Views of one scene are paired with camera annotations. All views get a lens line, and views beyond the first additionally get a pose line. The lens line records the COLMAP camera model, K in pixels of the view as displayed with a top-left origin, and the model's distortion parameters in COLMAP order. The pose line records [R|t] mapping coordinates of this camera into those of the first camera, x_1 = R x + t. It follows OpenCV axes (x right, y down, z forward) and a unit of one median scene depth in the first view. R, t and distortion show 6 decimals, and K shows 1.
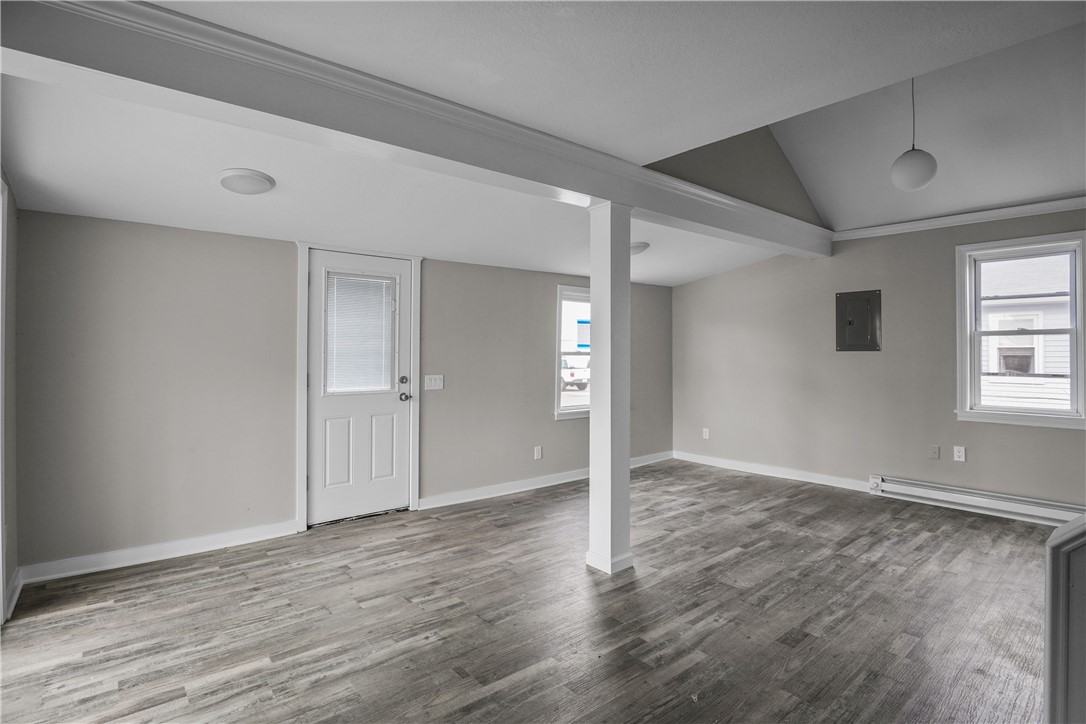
lens RADIAL K [[539.0, 0, 541.4], [0, 539.0, 342.8], [0, 0, 1]] dist [-0.020110, -0.000974]
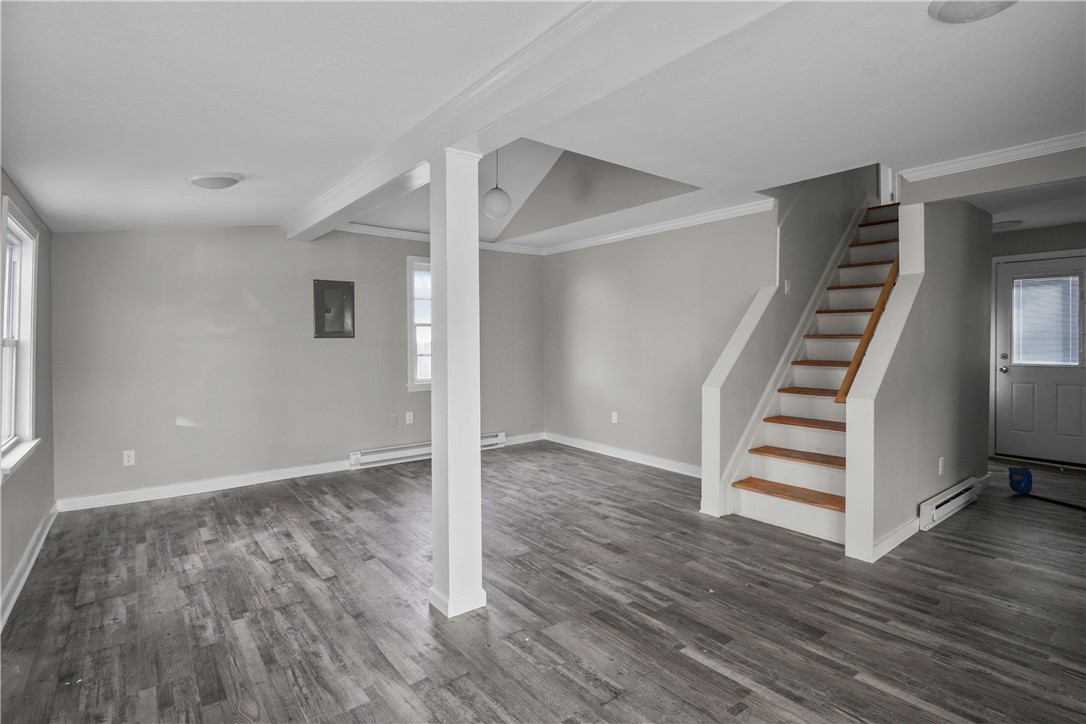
lens RADIAL K [[539.0, 0, 541.4], [0, 539.0, 342.8], [0, 0, 1]] dist [-0.020110, -0.000974]
pose [[0.036361, -0.009828, 0.999290, -0.570216], [-0.013500, 0.999856, 0.010324, 0.010975], [-0.999248, -0.013866, 0.036223, 0.726737]]
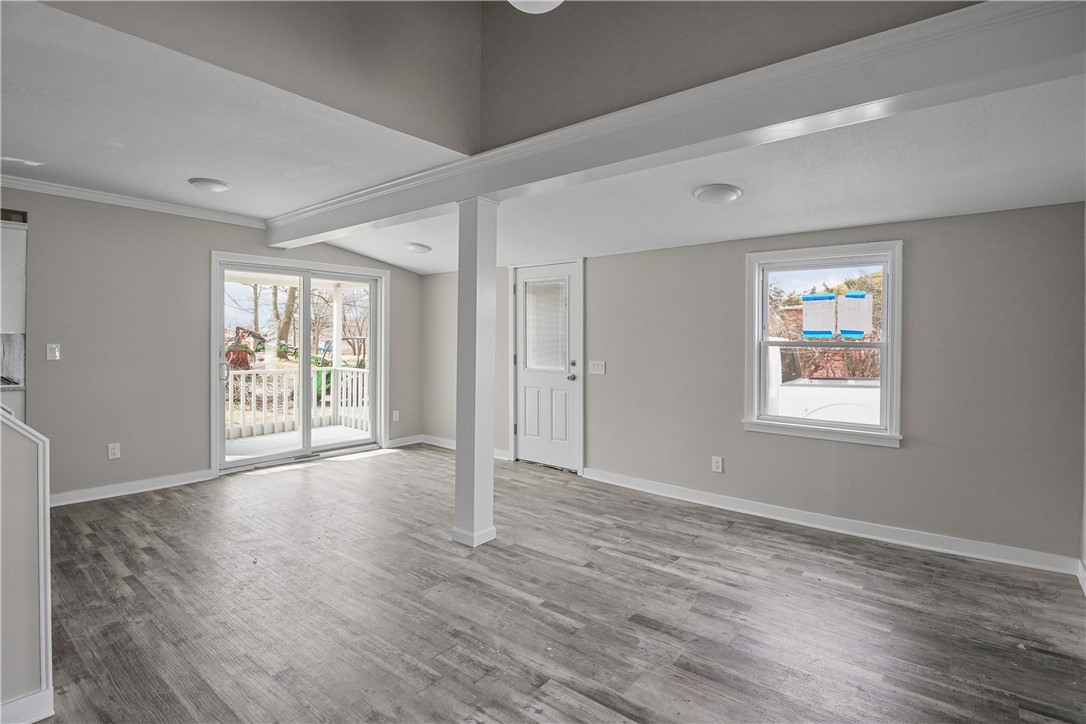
lens RADIAL K [[537.9, 0, 529.6], [0, 537.9, 341.7], [0, 0, 1]] dist [-0.019966, -0.000360]
pose [[0.174214, 0.004106, -0.984699, 1.017375], [0.008846, 0.999944, 0.005735, 0.015273], [0.984668, -0.009710, 0.174168, 0.792393]]
